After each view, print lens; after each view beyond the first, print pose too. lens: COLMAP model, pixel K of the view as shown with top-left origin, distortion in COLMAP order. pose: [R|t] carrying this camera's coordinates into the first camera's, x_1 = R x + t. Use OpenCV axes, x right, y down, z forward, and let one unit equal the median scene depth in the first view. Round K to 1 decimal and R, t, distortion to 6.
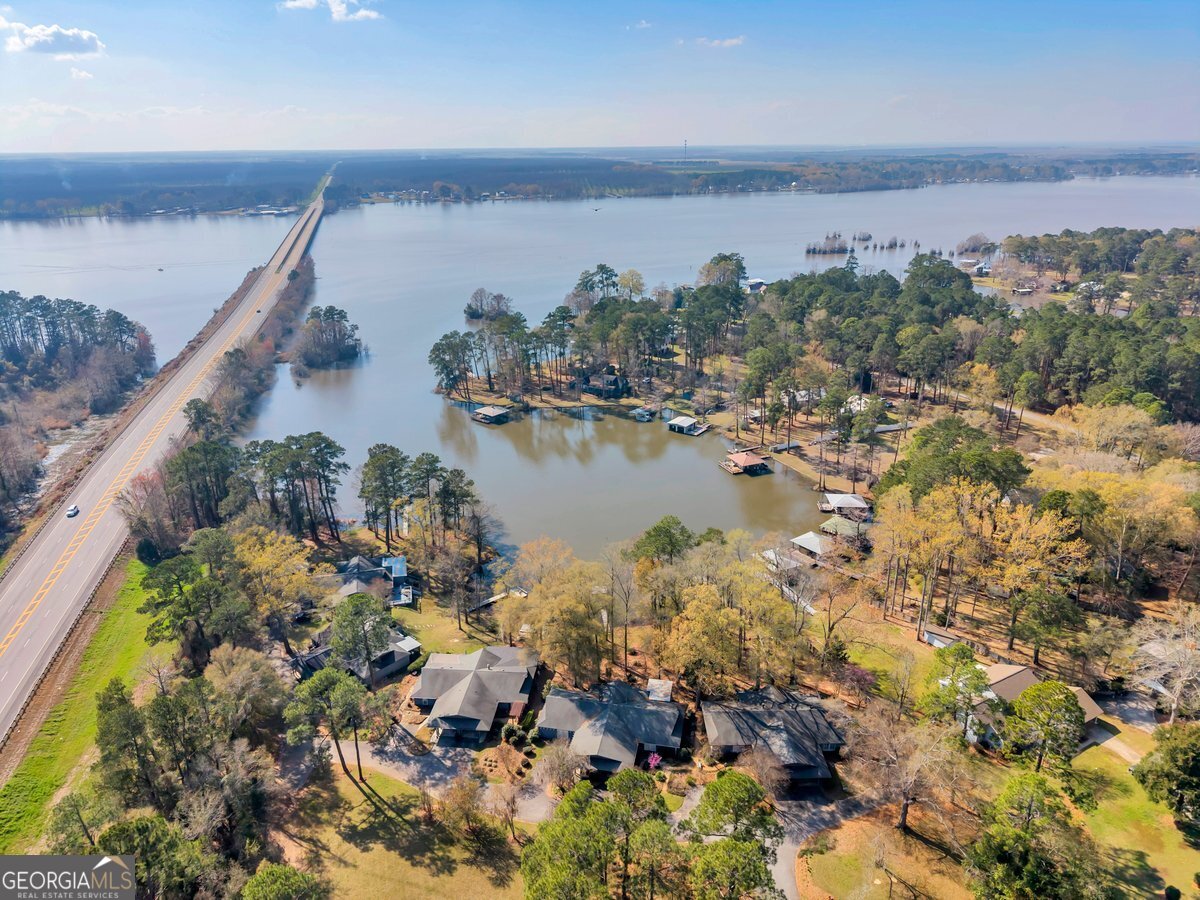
lens RADIAL K [[853.1, 0, 600.0], [0, 853.1, 450.0], [0, 0, 1]] dist [0.004092, -0.000081]
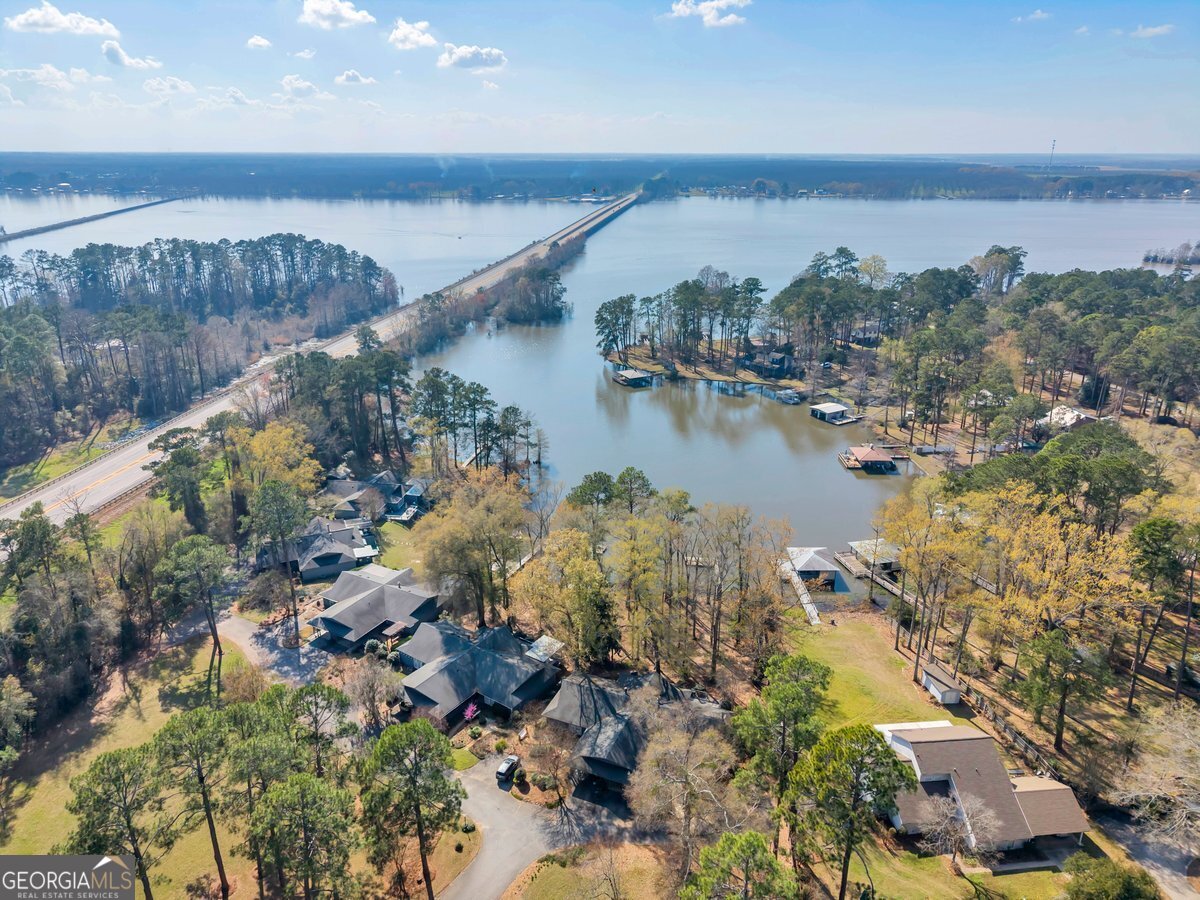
lens RADIAL K [[851.5, 0, 600.2], [0, 851.5, 457.9], [0, 0, 1]] dist [0.003521, -0.002299]
pose [[0.908905, 0.151012, -0.388700, 0.210157], [-0.154612, 0.987726, 0.022206, 0.030548], [0.387282, 0.039915, 0.921097, 0.107268]]
